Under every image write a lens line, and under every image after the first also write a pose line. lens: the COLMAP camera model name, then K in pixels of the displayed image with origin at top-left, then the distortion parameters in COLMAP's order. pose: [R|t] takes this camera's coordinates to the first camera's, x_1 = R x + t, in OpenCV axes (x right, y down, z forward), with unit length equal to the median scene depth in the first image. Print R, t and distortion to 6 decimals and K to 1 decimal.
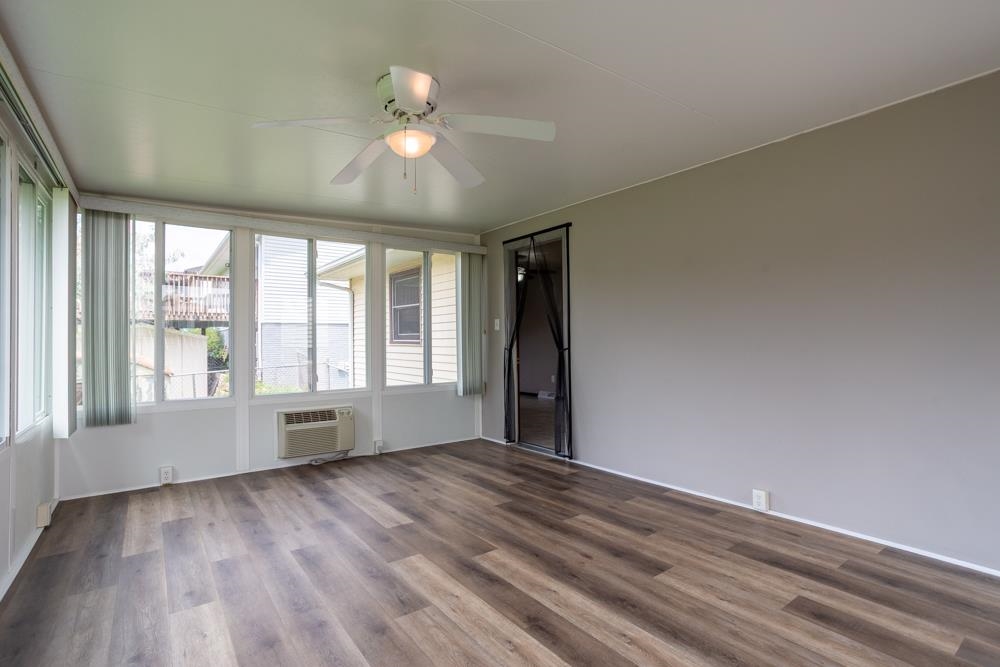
lens RADIAL K [[483.0, 0, 498.9], [0, 483.0, 334.4], [0, 0, 1]] dist [-0.003163, 0.000991]
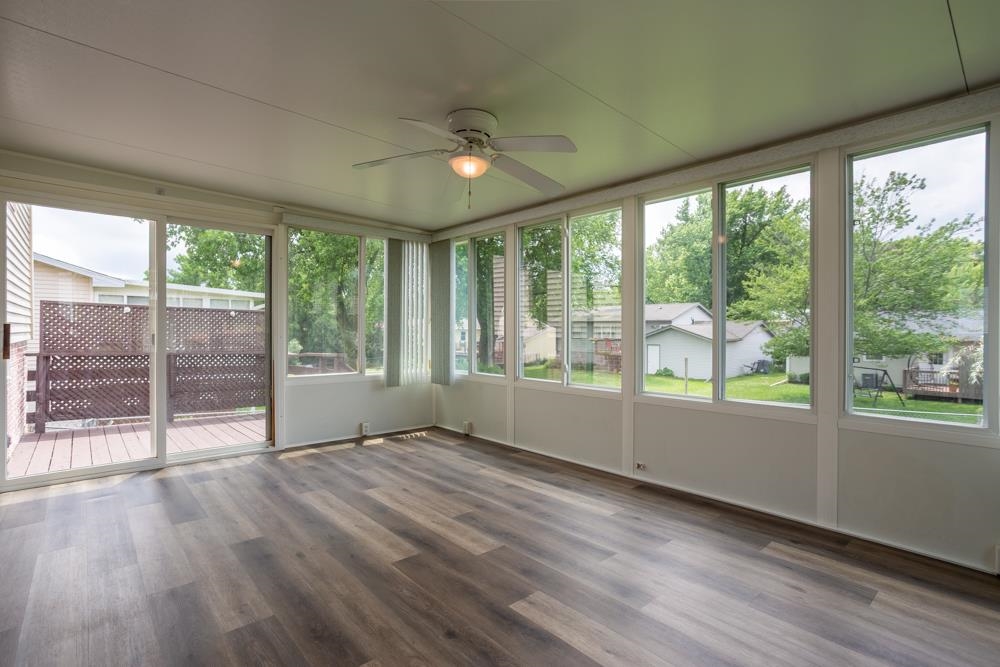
lens RADIAL K [[483.0, 0, 501.6], [0, 483.0, 333.3], [0, 0, 1]] dist [-0.003163, 0.000991]
pose [[-0.995803, 0.010552, -0.090912, -0.144742], [0.011283, 0.999908, -0.007530, 0.031798], [0.090824, -0.008524, -0.995830, 2.151366]]
